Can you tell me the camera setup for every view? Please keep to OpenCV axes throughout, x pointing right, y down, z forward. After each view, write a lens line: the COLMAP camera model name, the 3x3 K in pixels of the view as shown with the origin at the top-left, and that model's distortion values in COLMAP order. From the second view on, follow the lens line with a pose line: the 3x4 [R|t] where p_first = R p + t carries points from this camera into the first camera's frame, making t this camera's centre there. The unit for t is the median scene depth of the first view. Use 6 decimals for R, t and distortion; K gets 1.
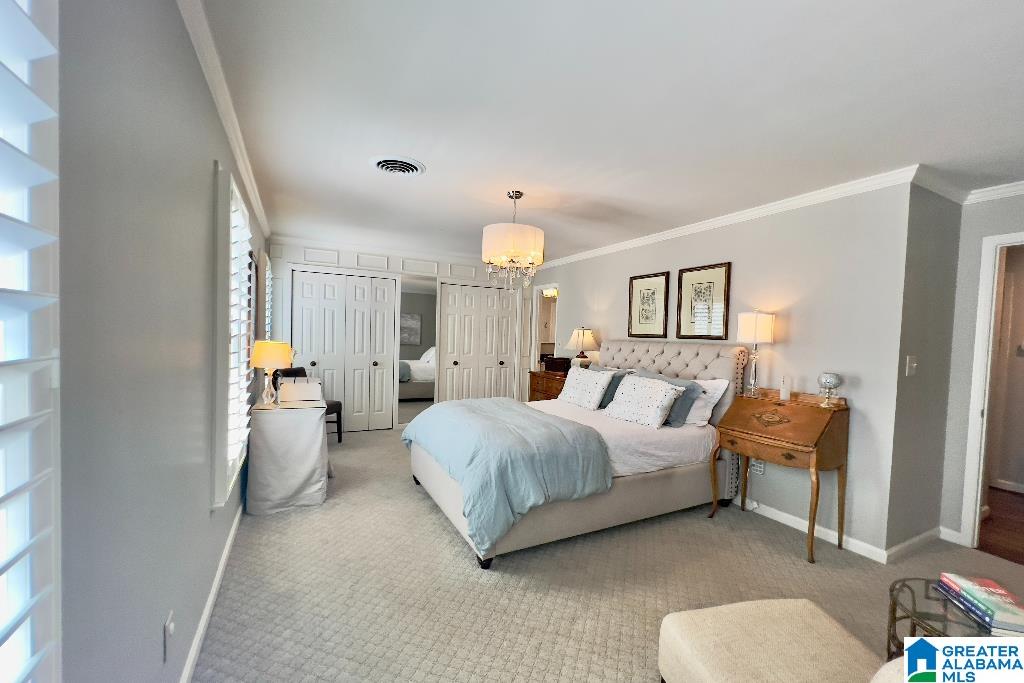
lens RADIAL K [[409.8, 0, 509.8], [0, 409.8, 346.7], [0, 0, 1]] dist [-0.003589, -0.000372]
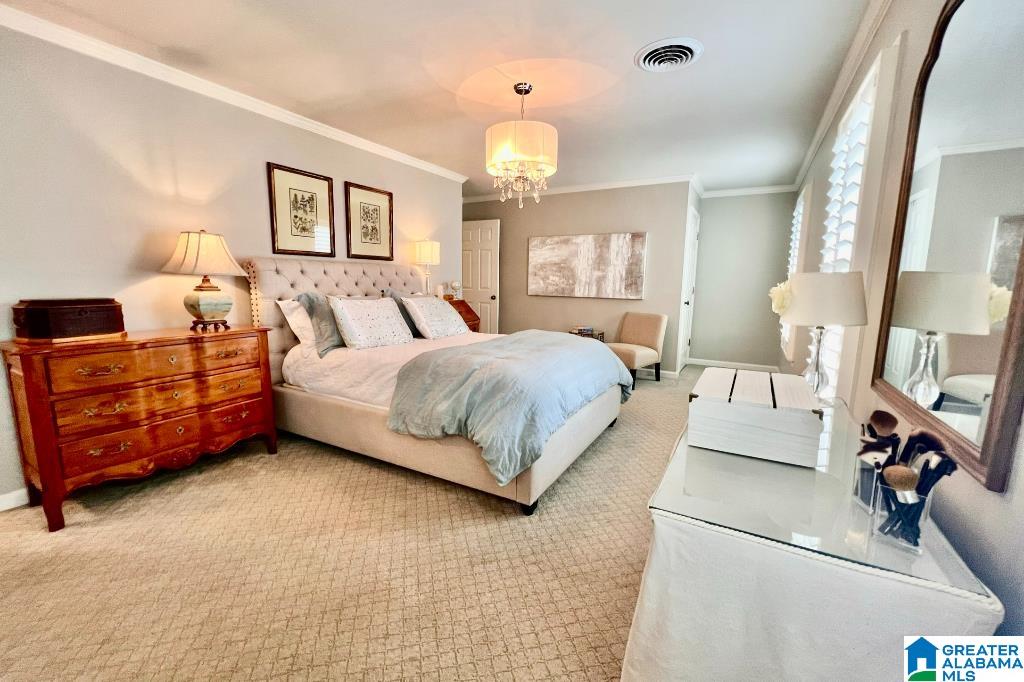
lens RADIAL K [[409.8, 0, 512.4], [0, 409.8, 338.1], [0, 0, 1]] dist [-0.003589, -0.000372]
pose [[-0.531203, -0.173736, 0.829240, -0.577114], [-0.022072, 0.981255, 0.191446, -0.026361], [-0.846957, 0.083394, -0.525080, 1.141236]]
